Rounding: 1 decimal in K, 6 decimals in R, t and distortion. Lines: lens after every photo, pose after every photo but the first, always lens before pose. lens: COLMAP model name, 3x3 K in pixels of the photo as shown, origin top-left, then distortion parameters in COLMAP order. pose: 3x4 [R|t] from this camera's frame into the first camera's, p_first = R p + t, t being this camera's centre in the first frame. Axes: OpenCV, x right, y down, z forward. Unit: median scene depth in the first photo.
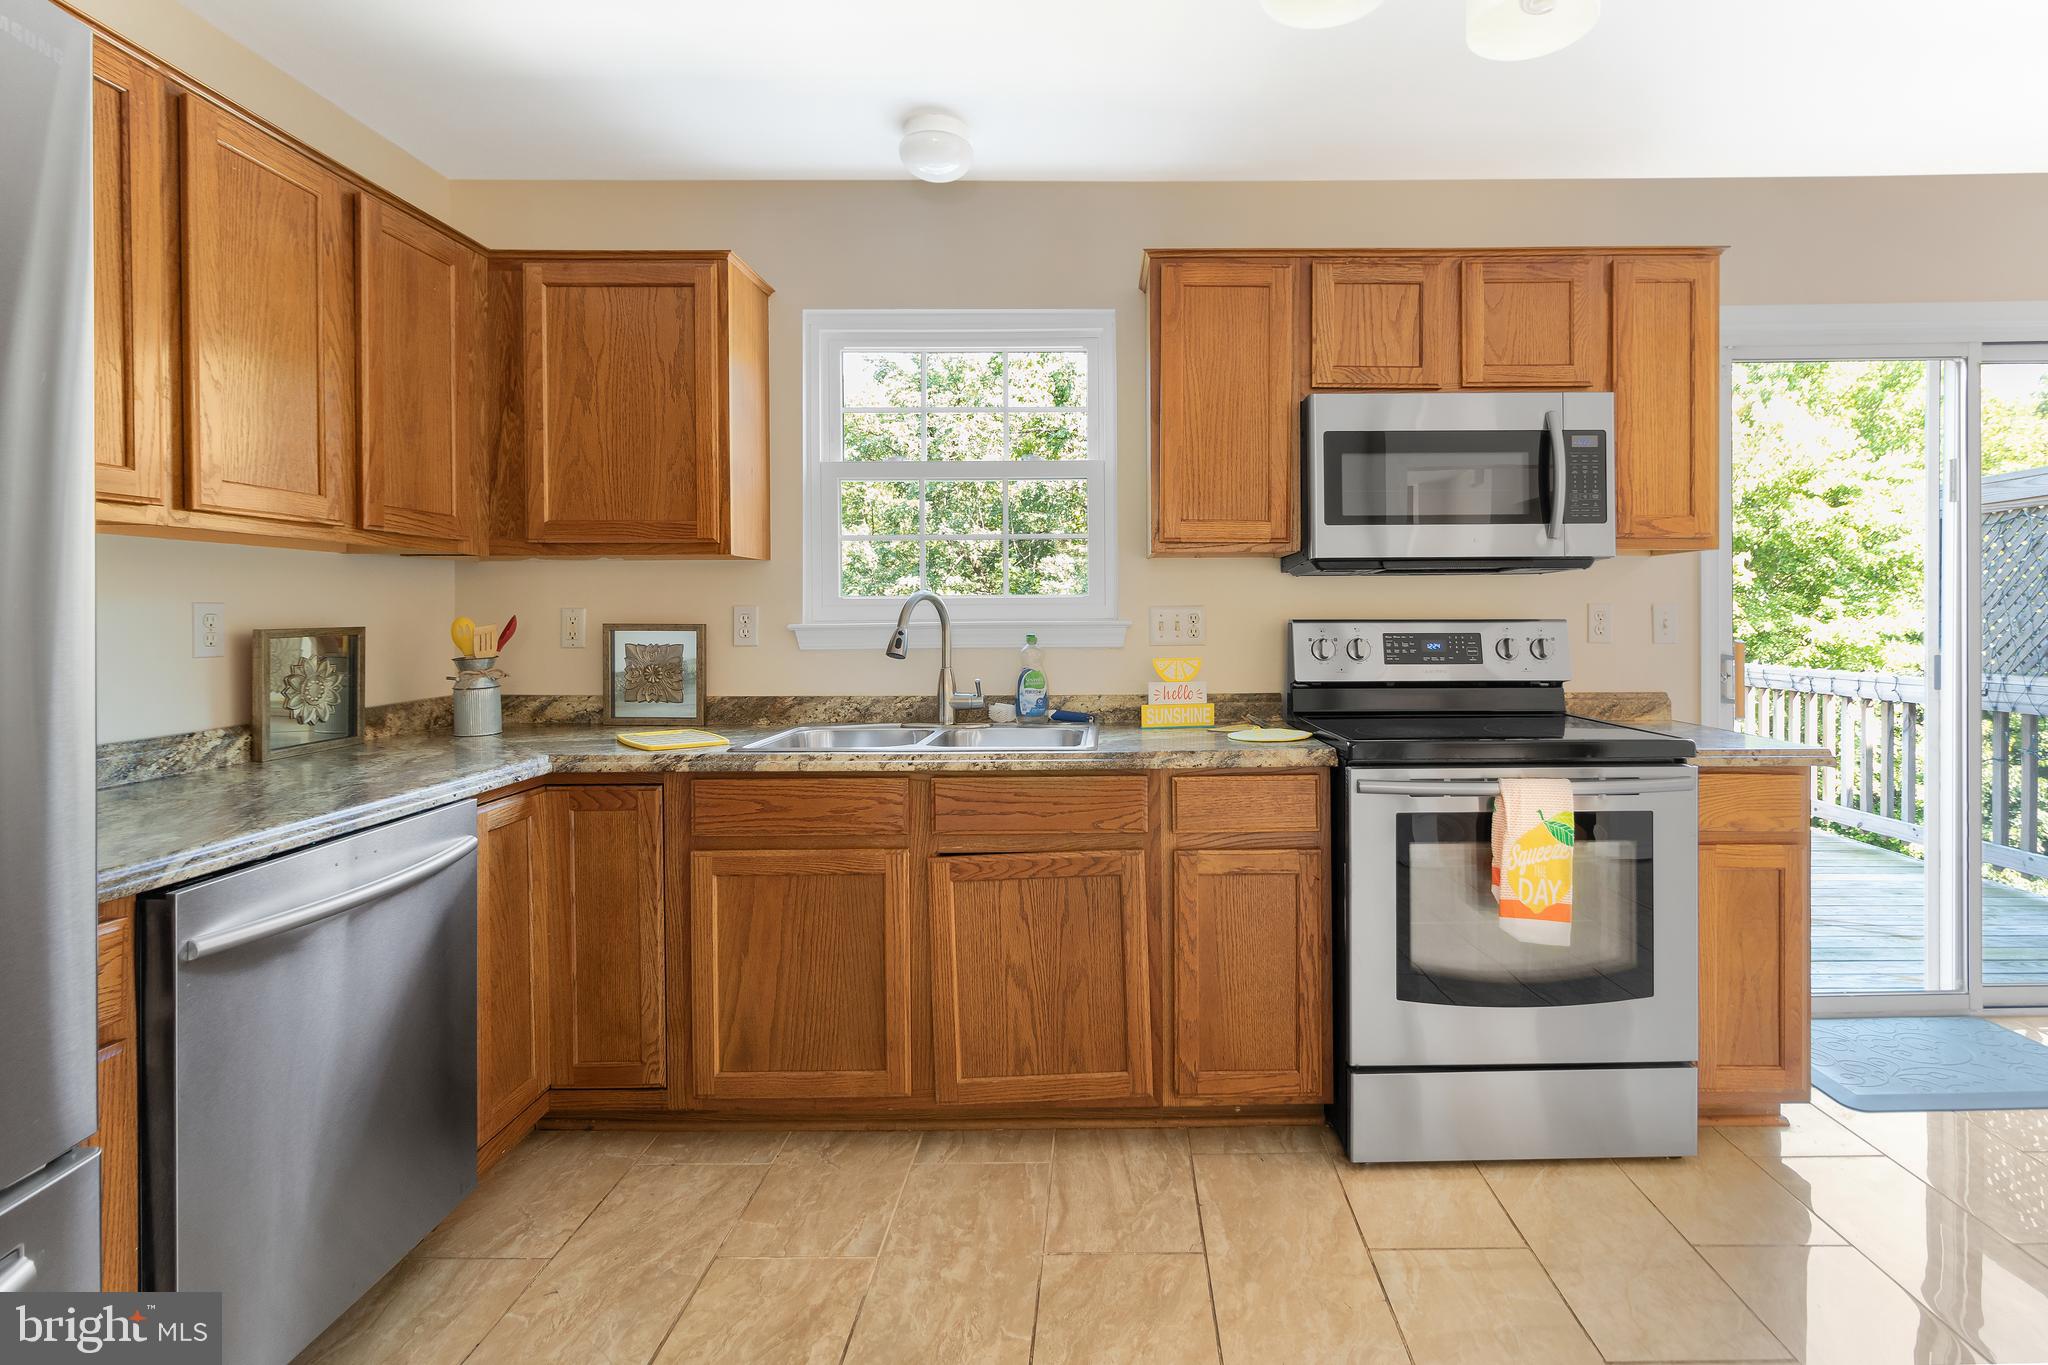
lens RADIAL K [[937.9, 0, 1035.2], [0, 937.9, 615.2], [0, 0, 1]] dist [0.003114, 0.000136]
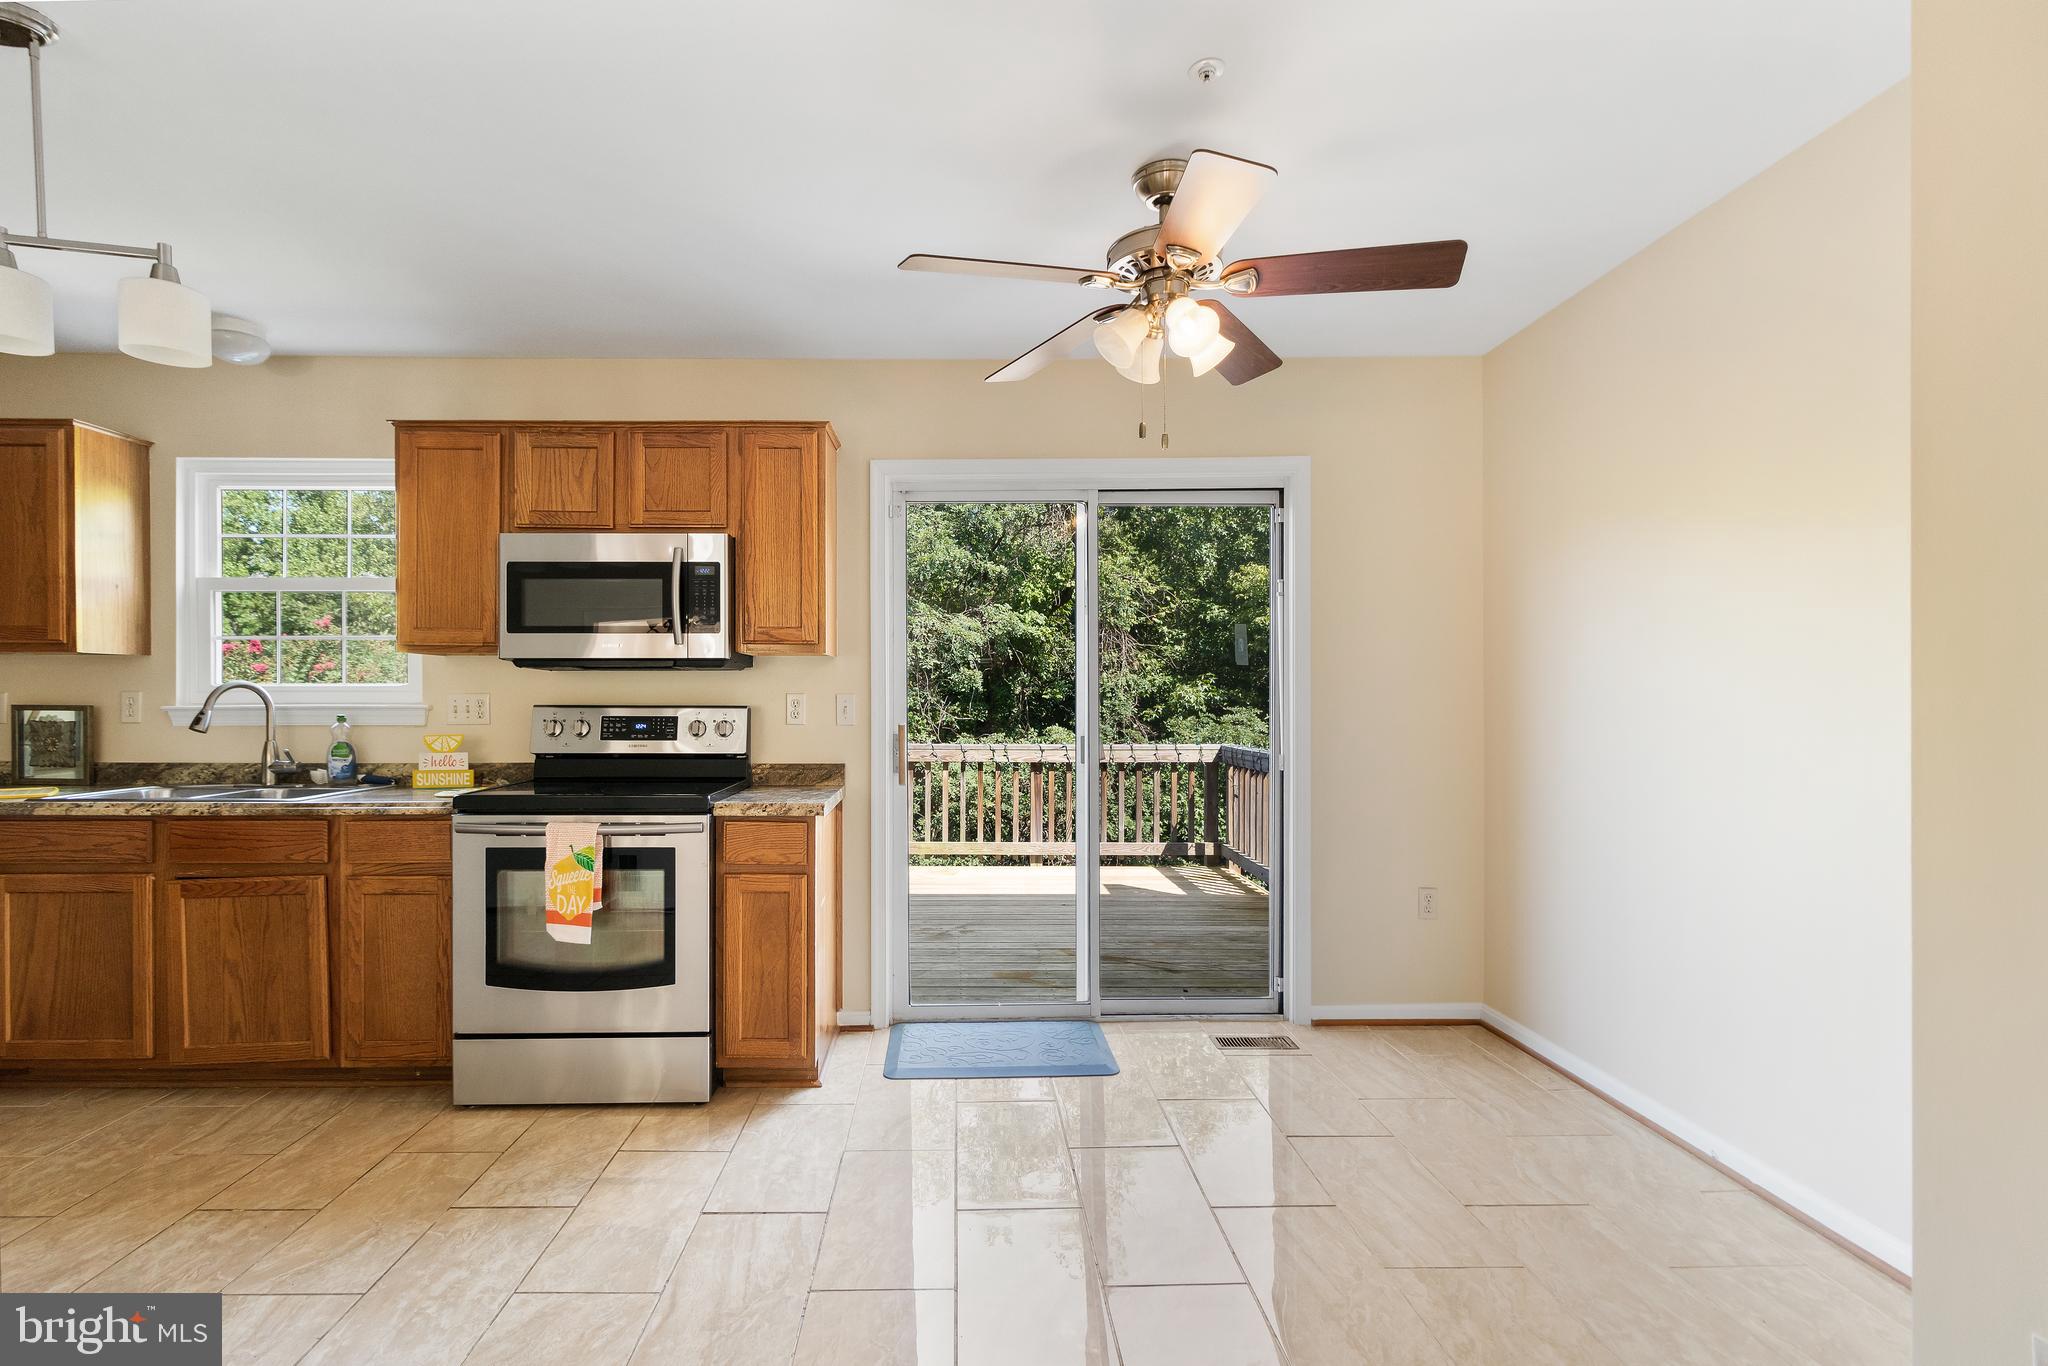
lens RADIAL K [[937.9, 0, 877.9], [0, 937.9, 696.6], [0, 0, 1]] dist [0.003114, 0.000136]
pose [[0.999963, 0.006062, -0.006124, 0.908772], [-0.006071, 0.999980, -0.001501, -0.008889], [0.006114, 0.001538, 0.999980, -0.338529]]
